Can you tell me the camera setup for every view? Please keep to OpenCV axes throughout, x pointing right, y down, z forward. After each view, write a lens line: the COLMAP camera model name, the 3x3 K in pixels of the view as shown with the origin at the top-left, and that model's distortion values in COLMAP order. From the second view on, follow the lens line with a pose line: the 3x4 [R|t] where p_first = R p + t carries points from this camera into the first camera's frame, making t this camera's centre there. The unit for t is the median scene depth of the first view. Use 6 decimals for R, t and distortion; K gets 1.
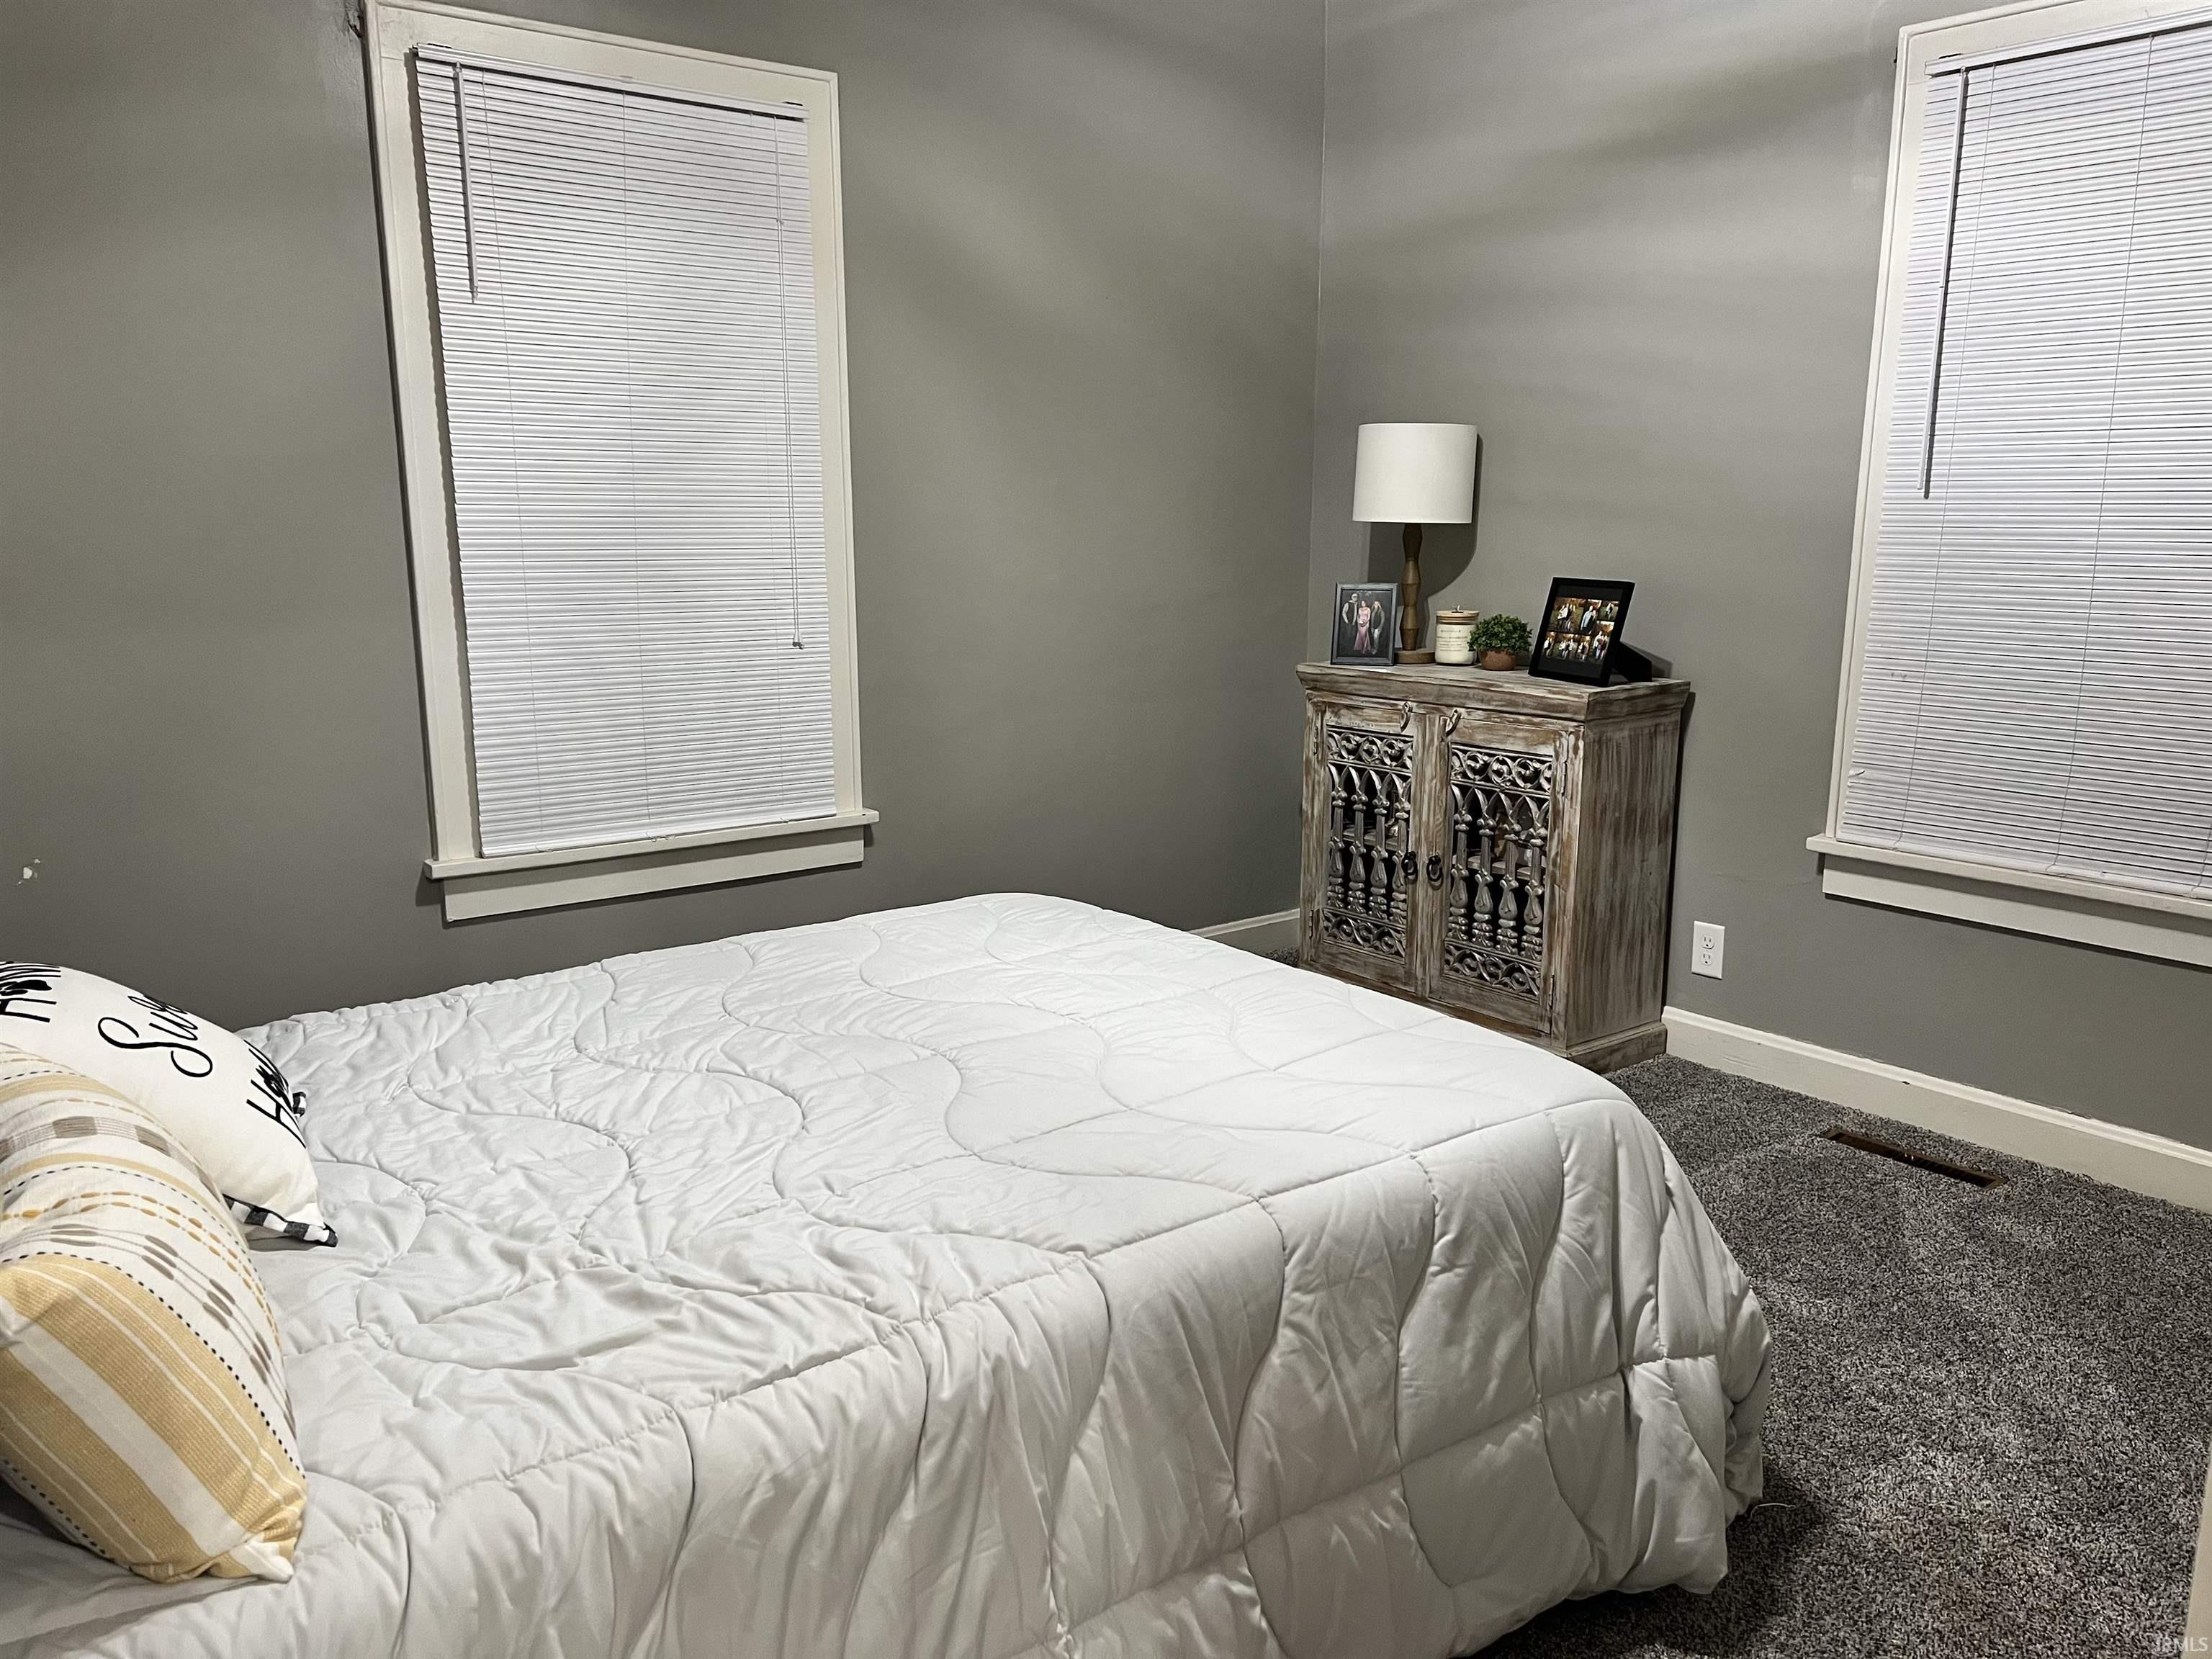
lens RADIAL K [[1632.1, 0, 1106.0], [0, 1632.1, 829.5], [0, 0, 1]] dist [0.000024, -0.000249]
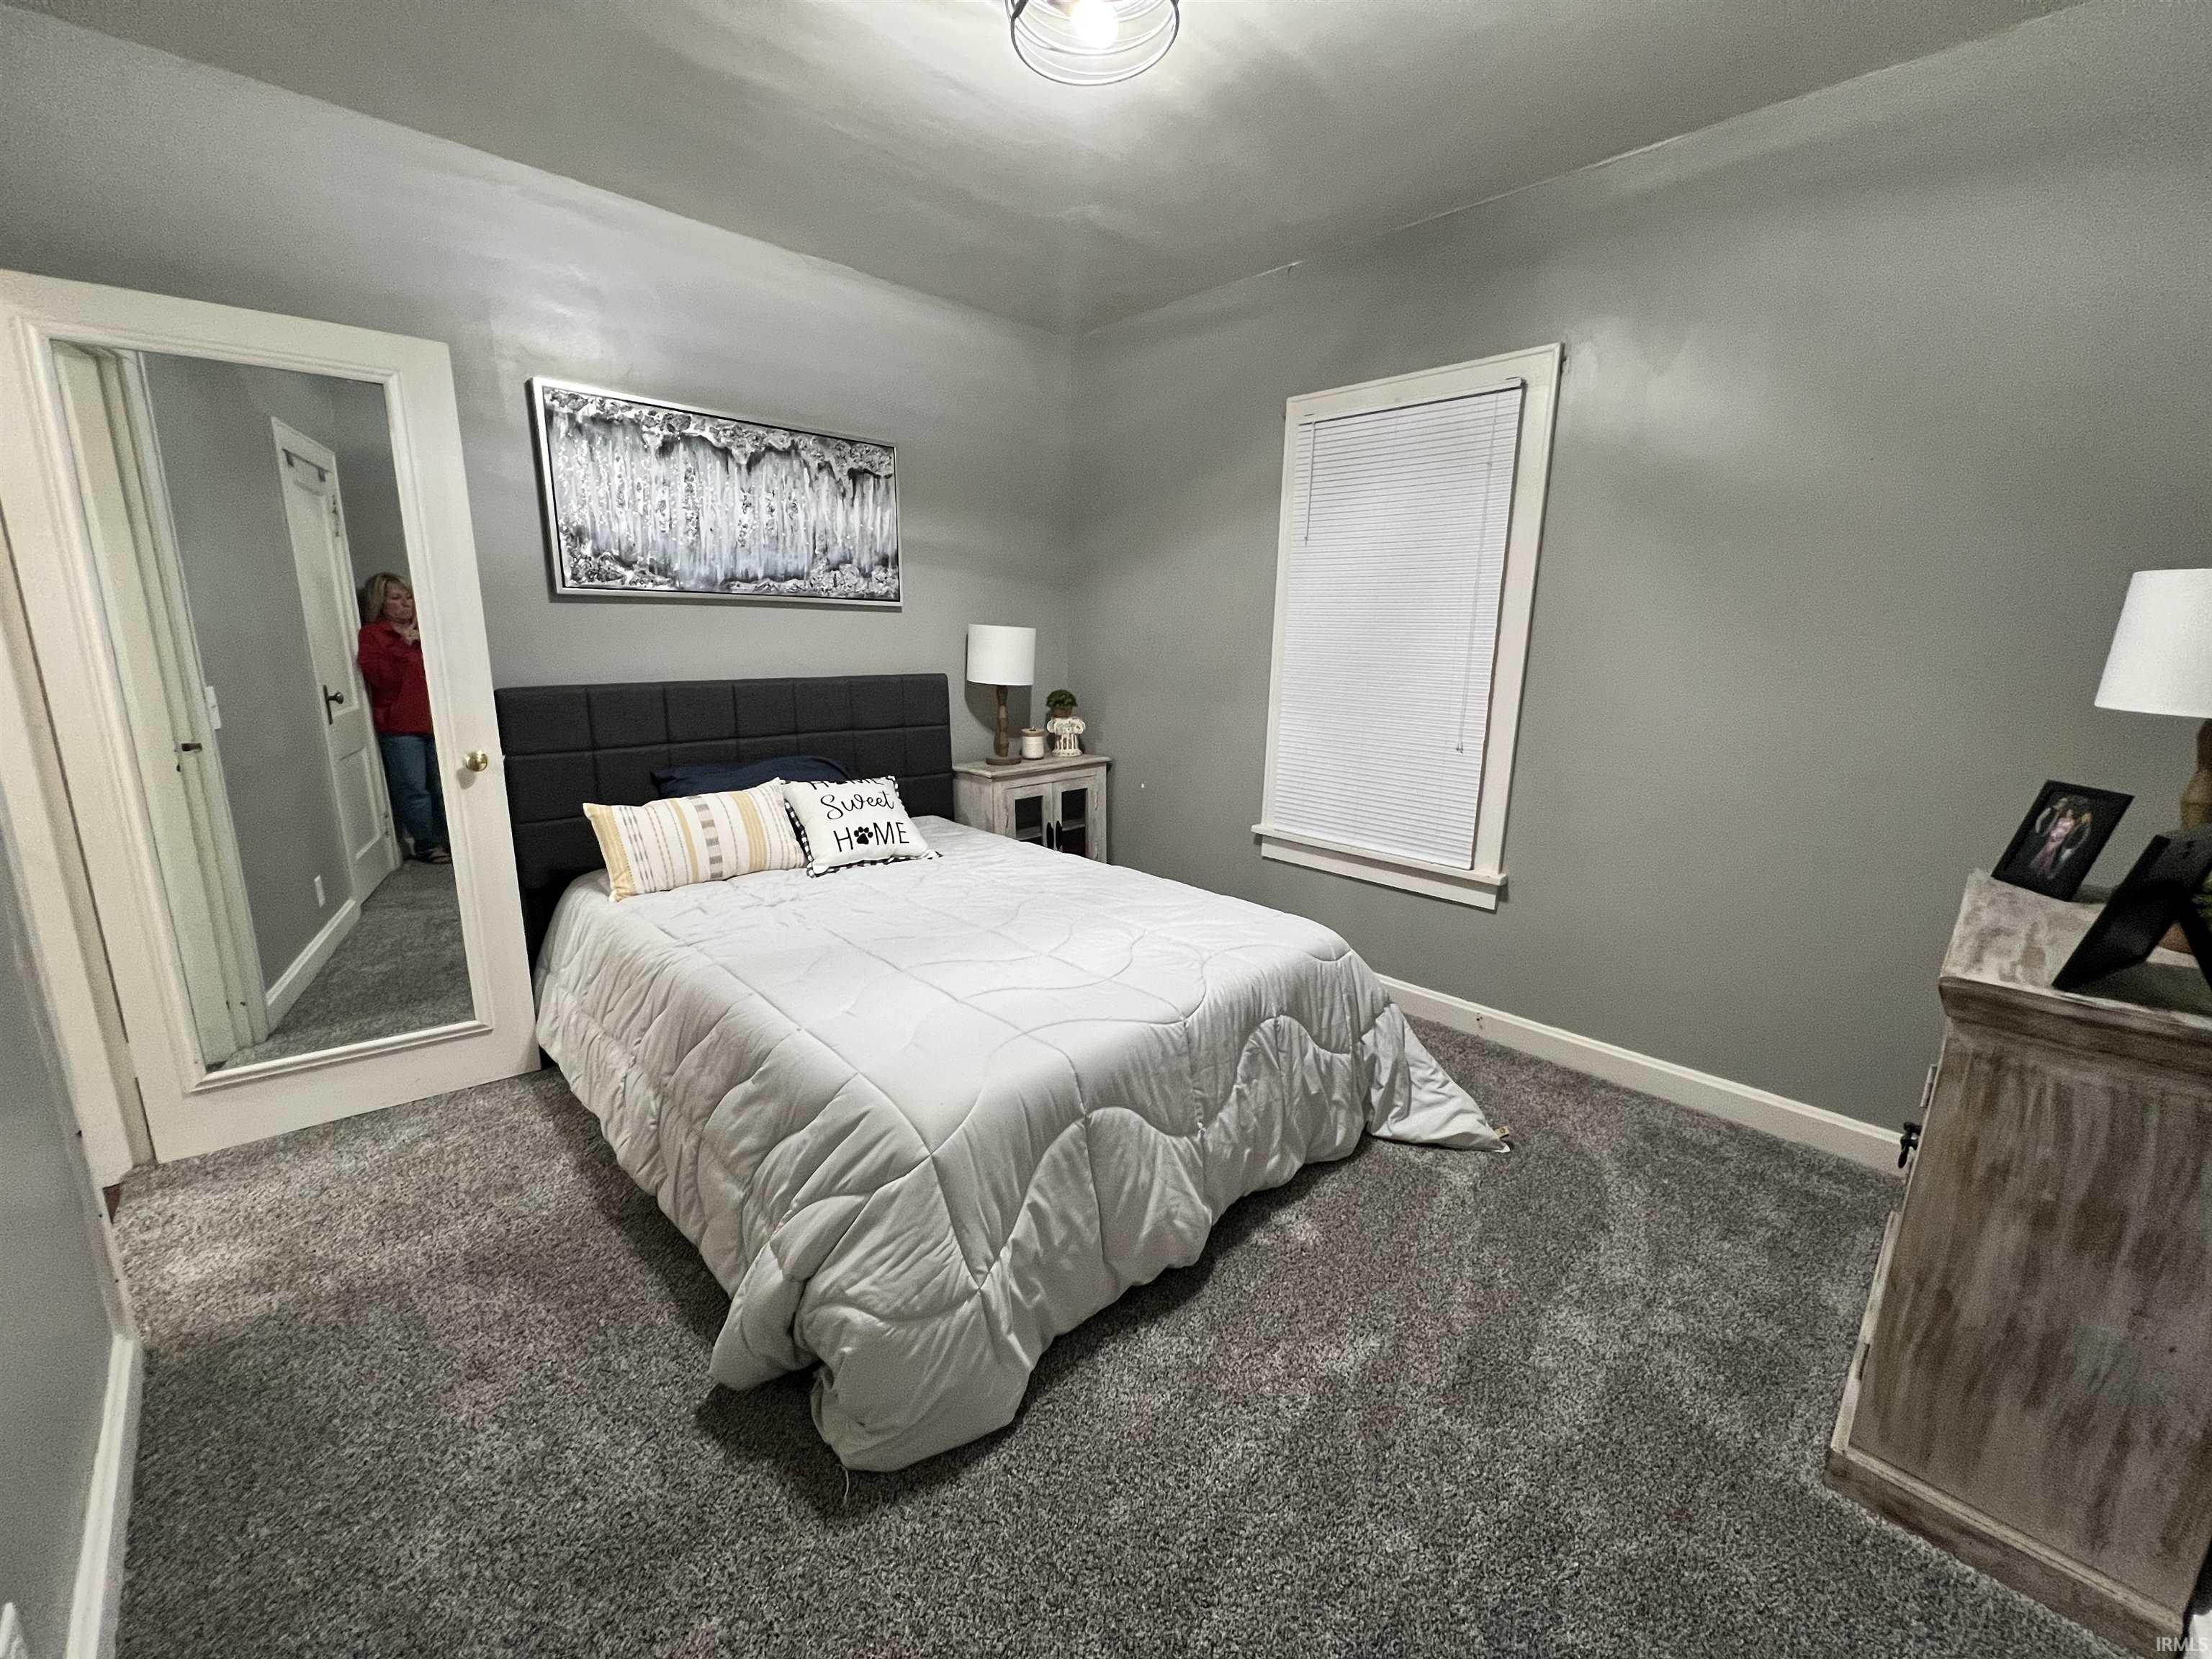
lens RADIAL K [[897.4, 0, 1101.6], [0, 897.4, 795.5], [0, 0, 1]] dist [-0.000344, -0.000105]
pose [[0.118946, 0.186989, -0.975134, 0.568163], [-0.204367, 0.965689, 0.160250, -0.136052], [0.971641, 0.180224, 0.153080, 0.562662]]
